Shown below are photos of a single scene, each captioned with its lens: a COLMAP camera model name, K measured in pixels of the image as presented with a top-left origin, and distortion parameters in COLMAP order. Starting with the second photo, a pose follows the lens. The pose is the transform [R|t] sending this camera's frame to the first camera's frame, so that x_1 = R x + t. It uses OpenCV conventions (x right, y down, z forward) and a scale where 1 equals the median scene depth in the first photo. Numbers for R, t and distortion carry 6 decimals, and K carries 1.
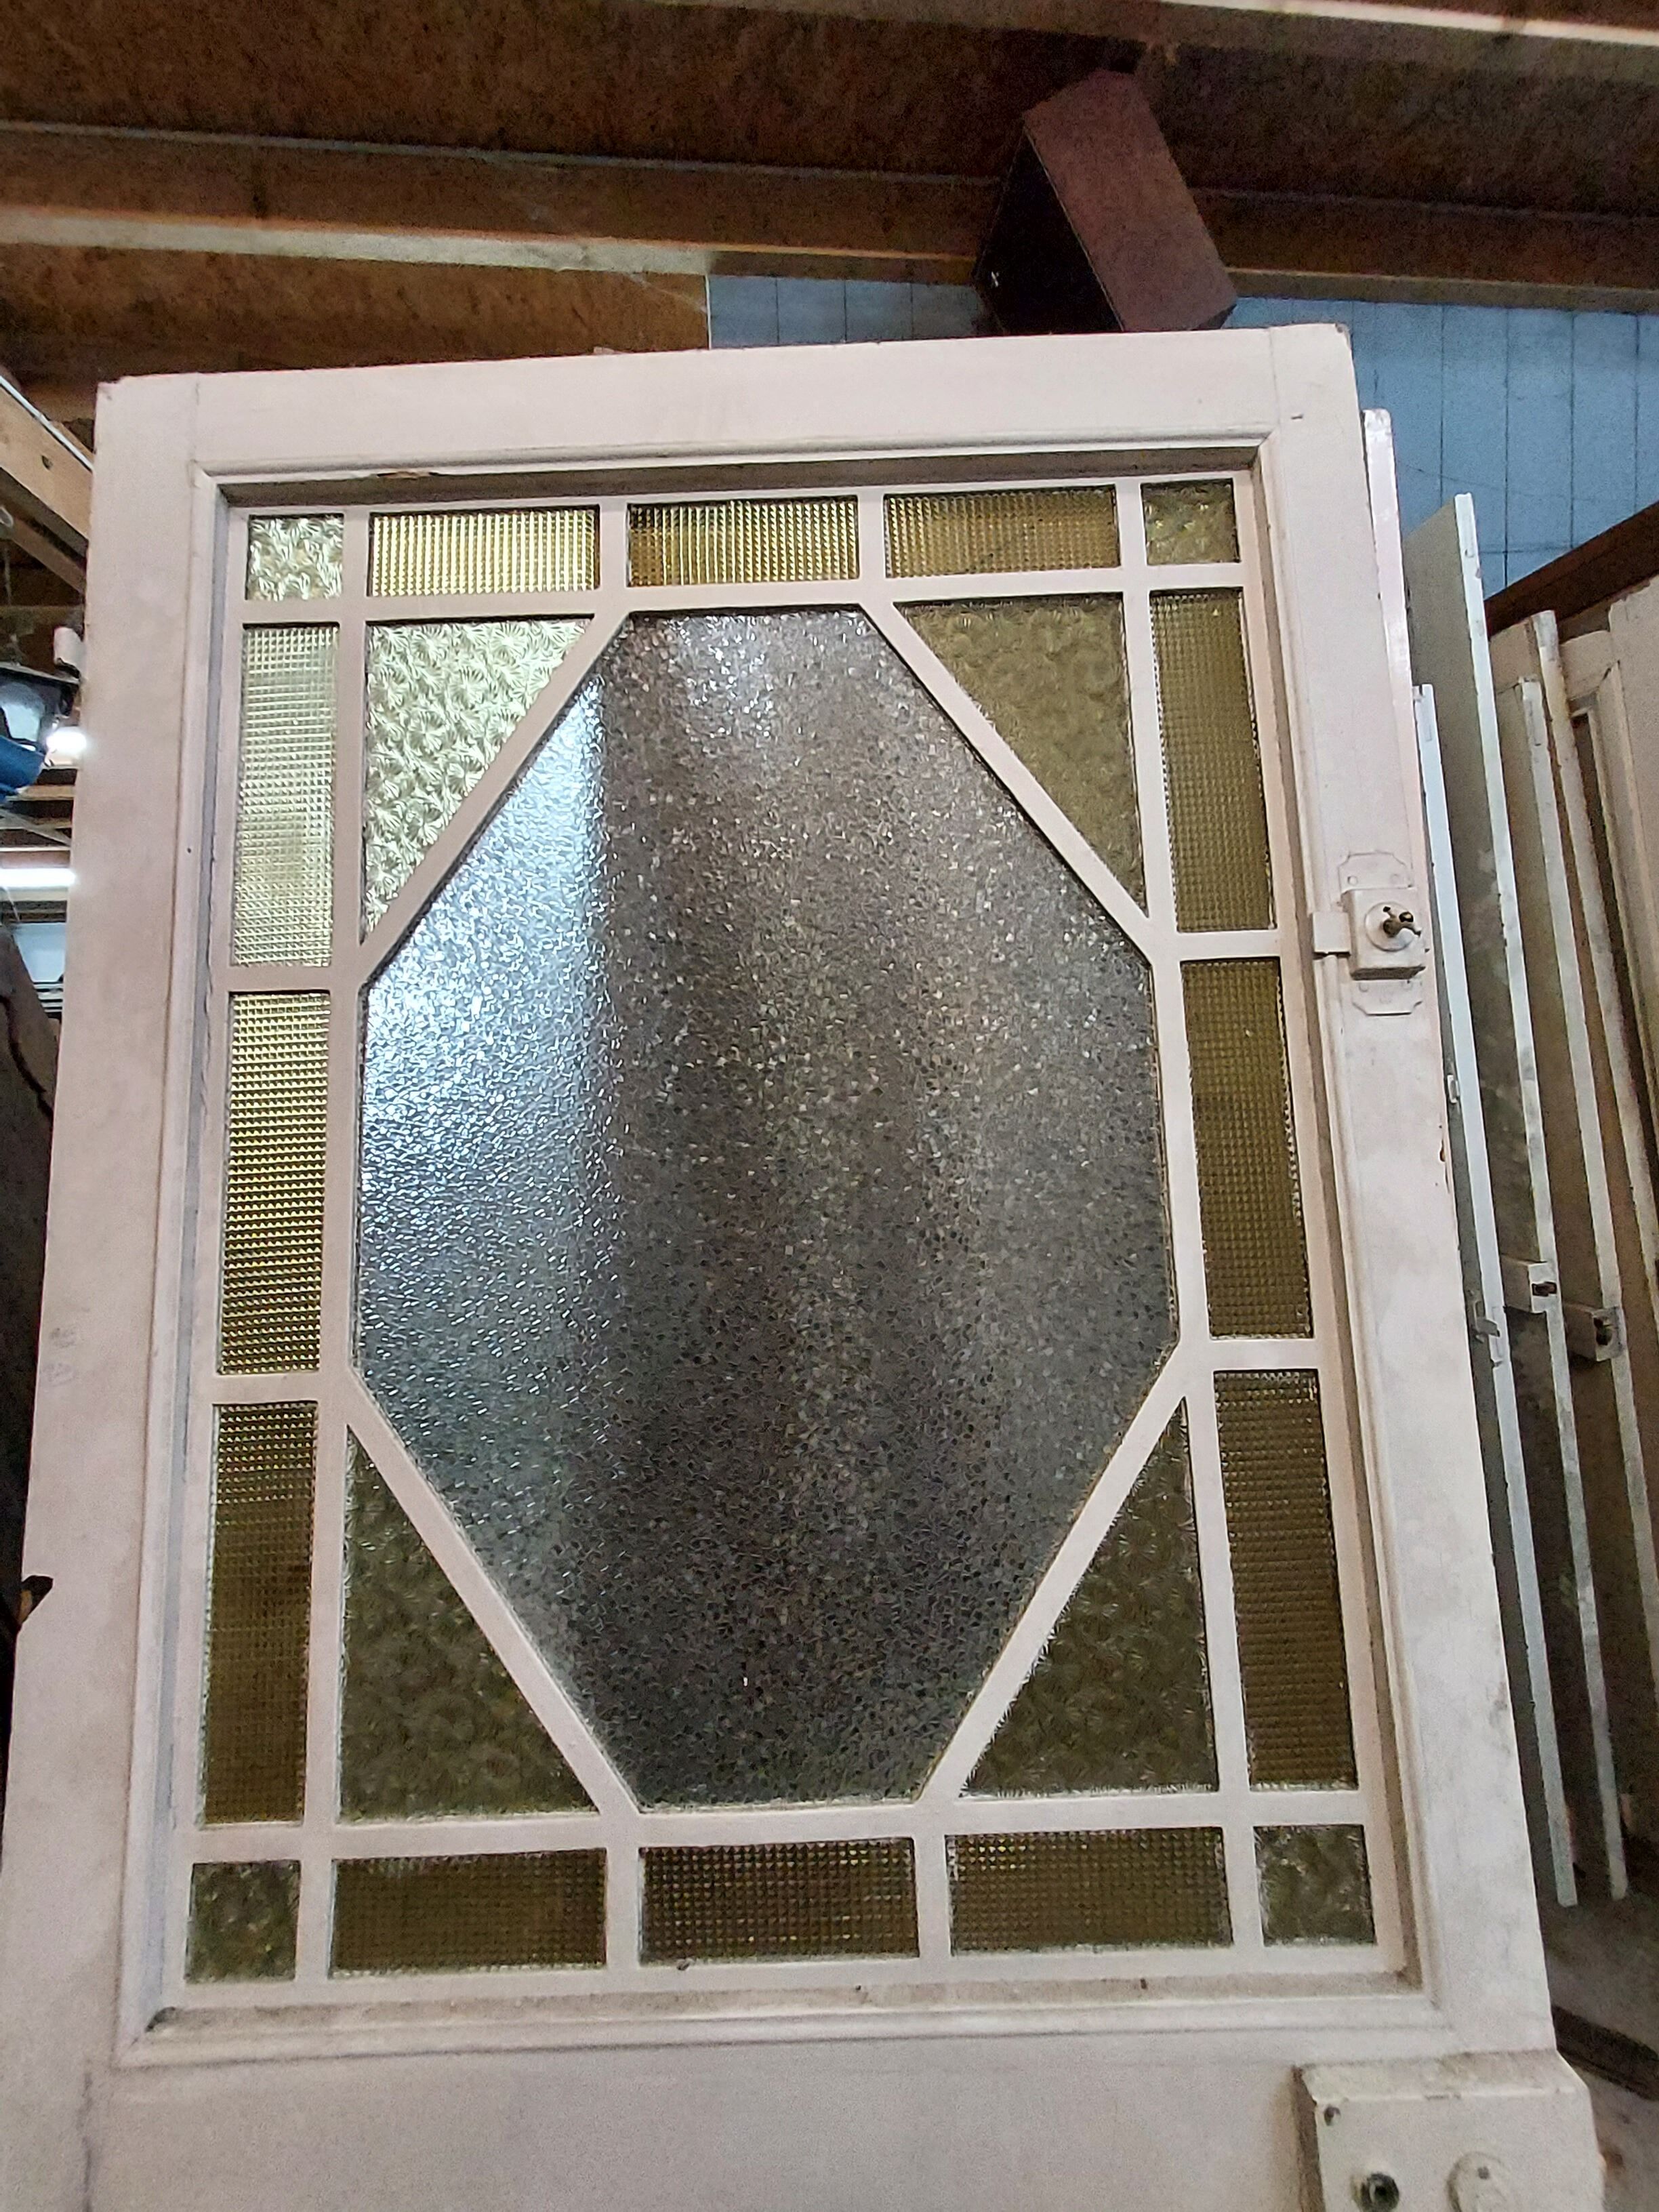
lens RADIAL K [[928.0, 0, 836.4], [0, 928.0, 1173.2], [0, 0, 1]] dist [0.008351, 0.000231]
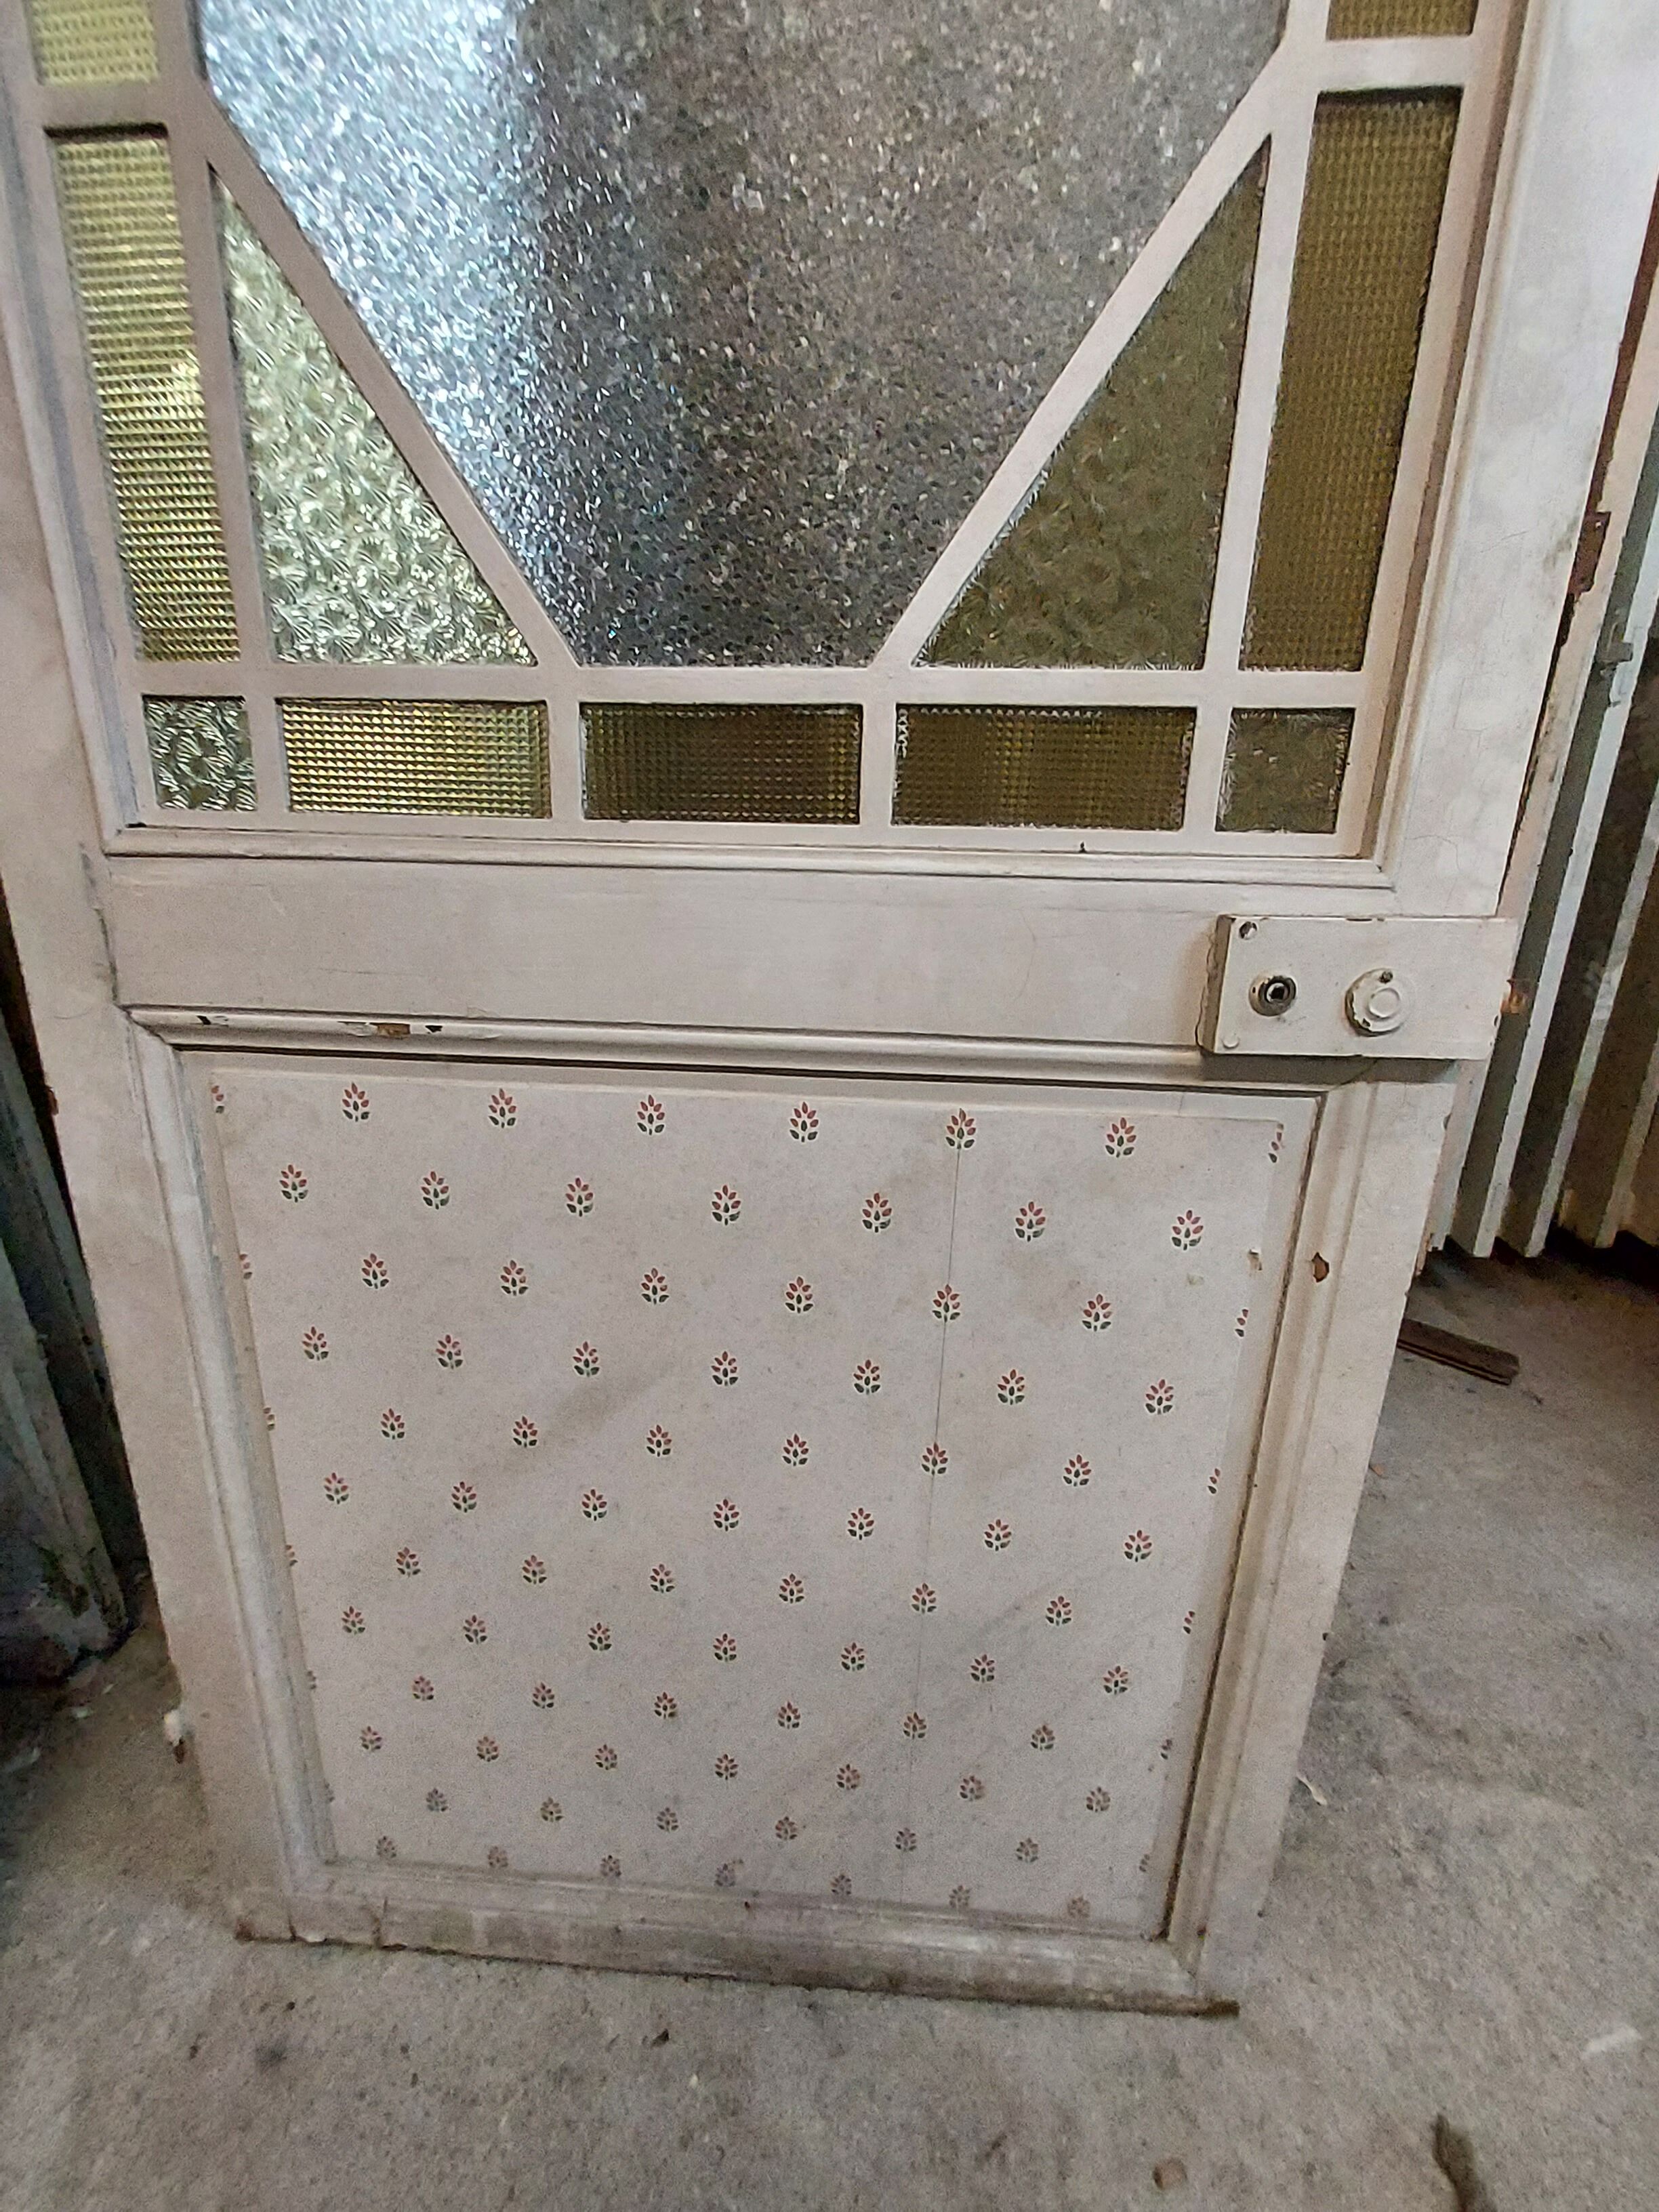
lens RADIAL K [[915.8, 0, 825.6], [0, 915.8, 1111.5], [0, 0, 1]] dist [0.002871, 0.000753]
pose [[0.995477, 0.078950, -0.052843, 0.127161], [-0.051530, 0.916010, 0.397831, 0.724255], [0.079813, -0.393309, 0.915936, -0.015926]]
